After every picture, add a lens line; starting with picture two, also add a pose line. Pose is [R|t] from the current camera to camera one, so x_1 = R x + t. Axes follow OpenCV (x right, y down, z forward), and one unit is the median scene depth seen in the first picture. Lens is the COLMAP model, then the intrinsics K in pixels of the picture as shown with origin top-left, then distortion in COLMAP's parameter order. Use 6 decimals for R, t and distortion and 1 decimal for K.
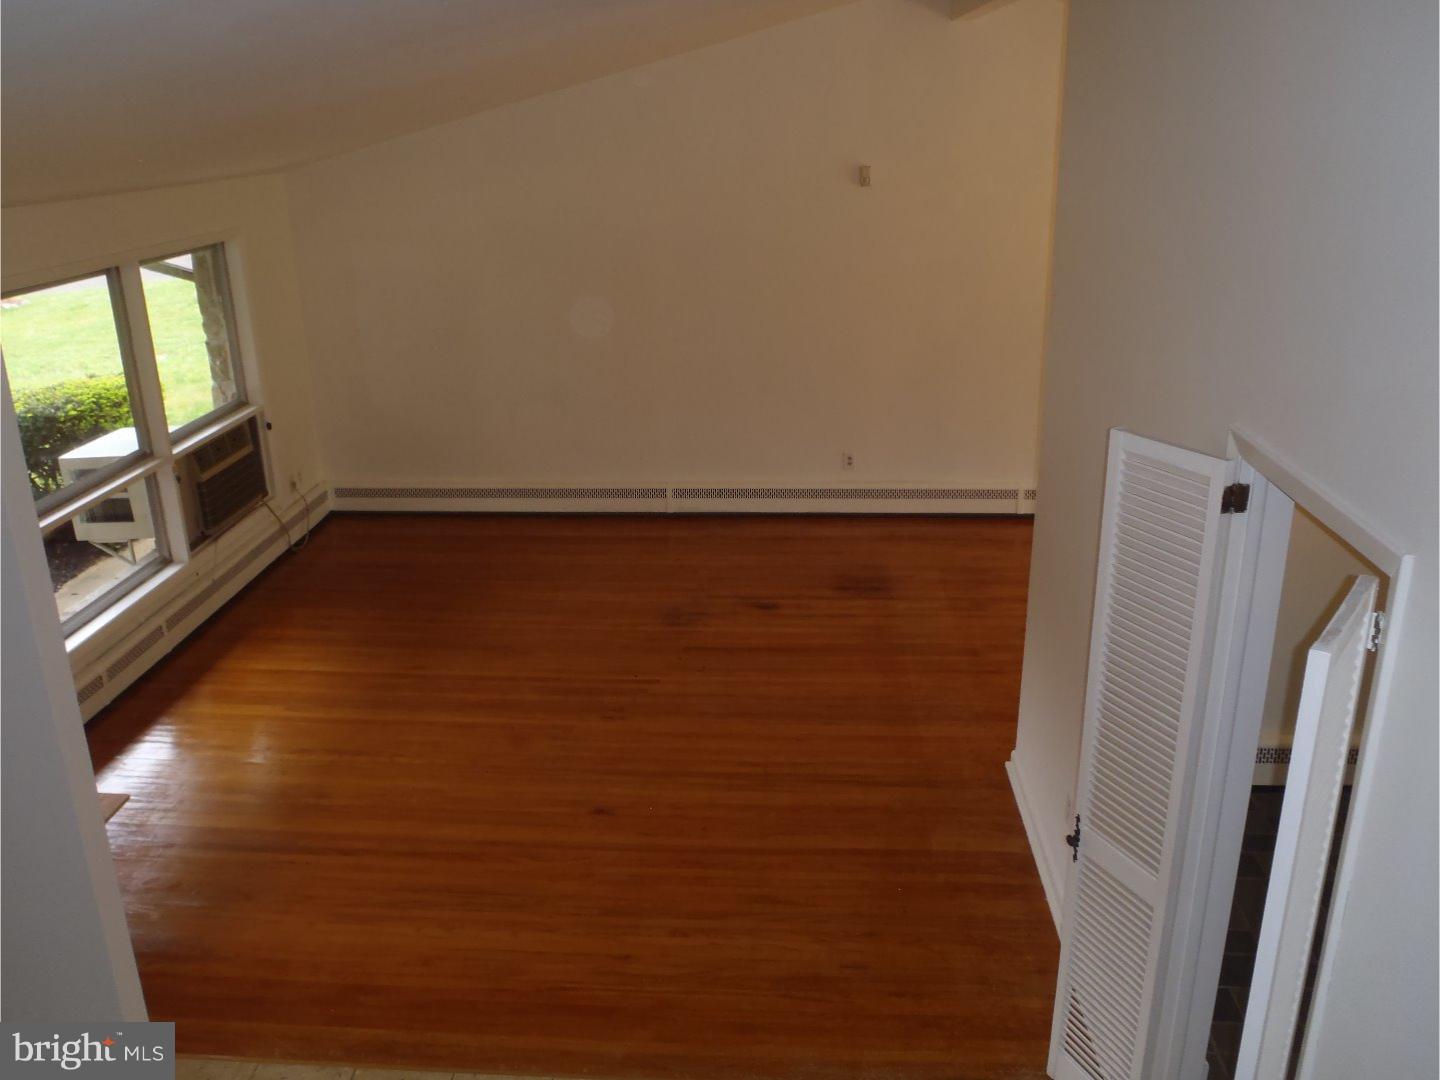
lens RADIAL K [[1204.4, 0, 718.9], [0, 1204.4, 563.8], [0, 0, 1]] dist [-0.068896, 0.050670]
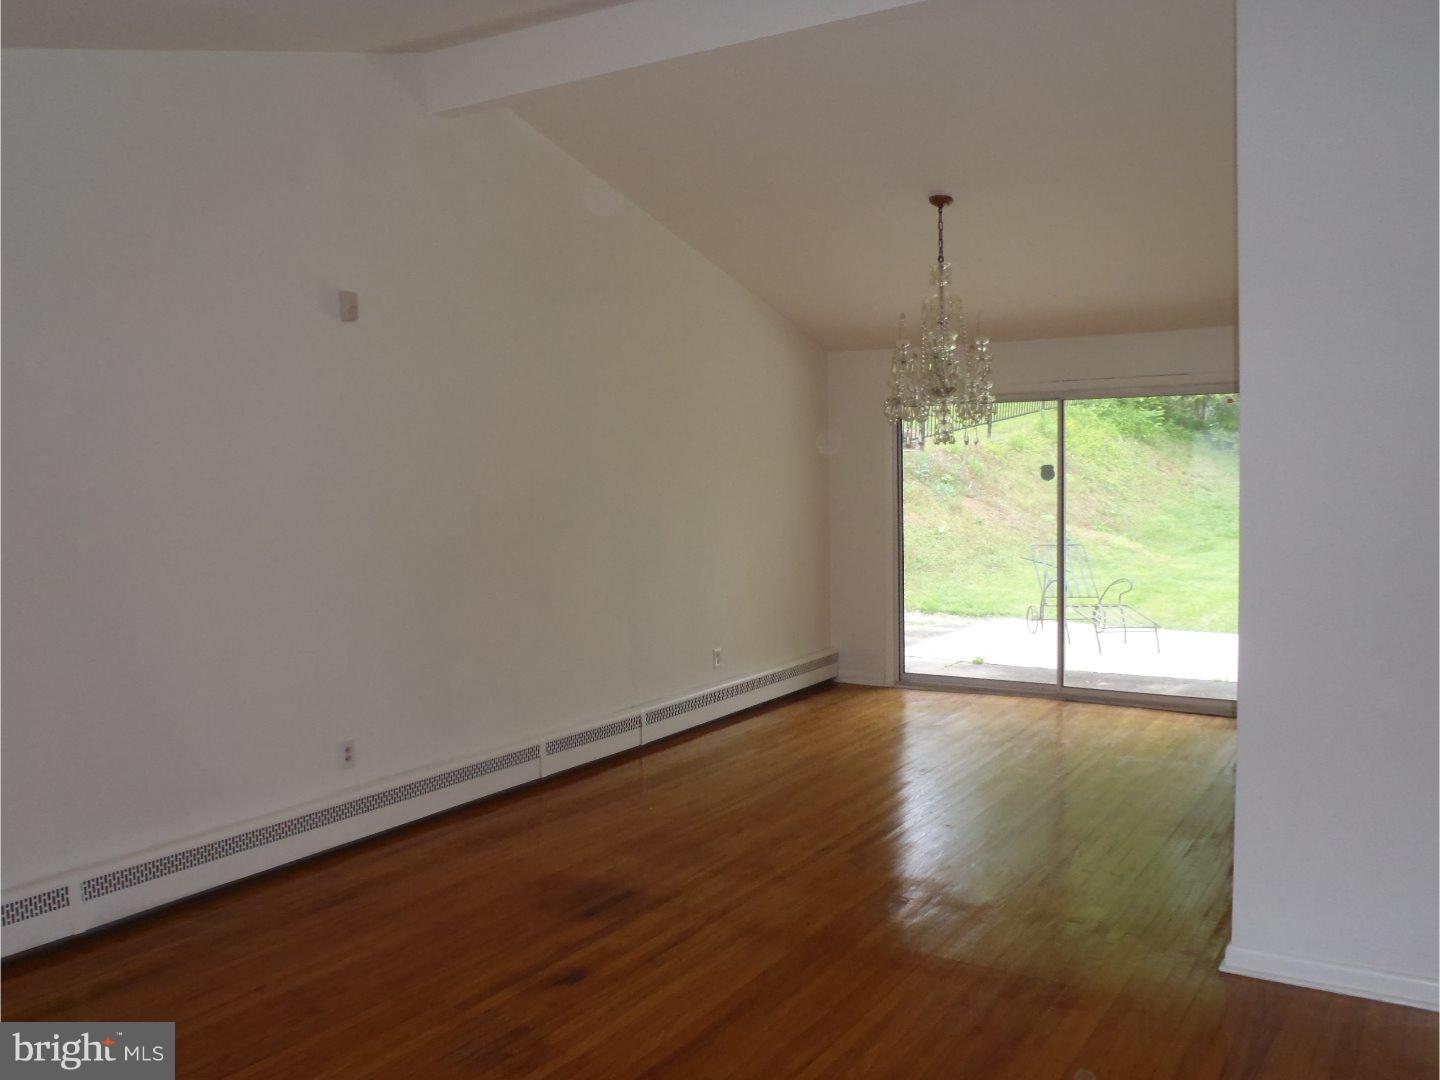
lens RADIAL K [[1204.4, 0, 718.9], [0, 1204.4, 563.8], [0, 0, 1]] dist [-0.068896, 0.050670]
pose [[0.483501, -0.061265, 0.873197, -0.401421], [0.311491, 0.944293, -0.106223, -0.064901], [-0.818047, 0.323352, 0.475650, 0.633712]]
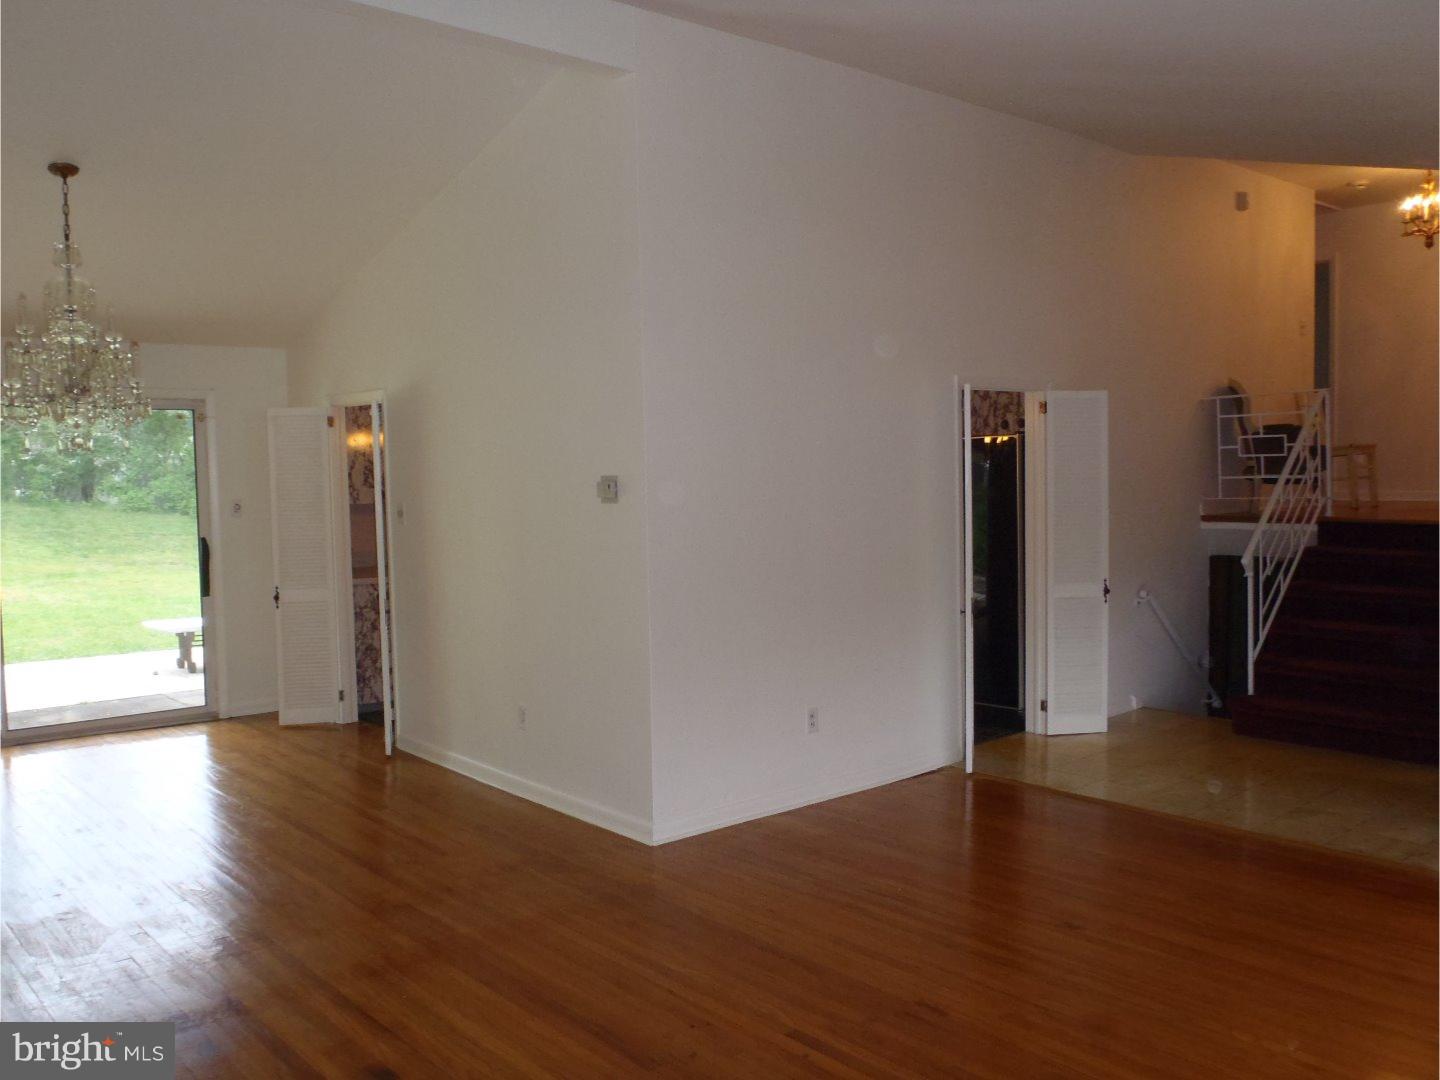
lens RADIAL K [[1197.0, 0, 705.9], [0, 1197.0, 546.0], [0, 0, 1]] dist [-0.065592, 0.058713]
pose [[-0.700311, -0.016753, 0.713641, -0.365736], [0.271614, 0.918274, 0.288096, -0.246431], [-0.660144, 0.395592, -0.638527, 1.142562]]
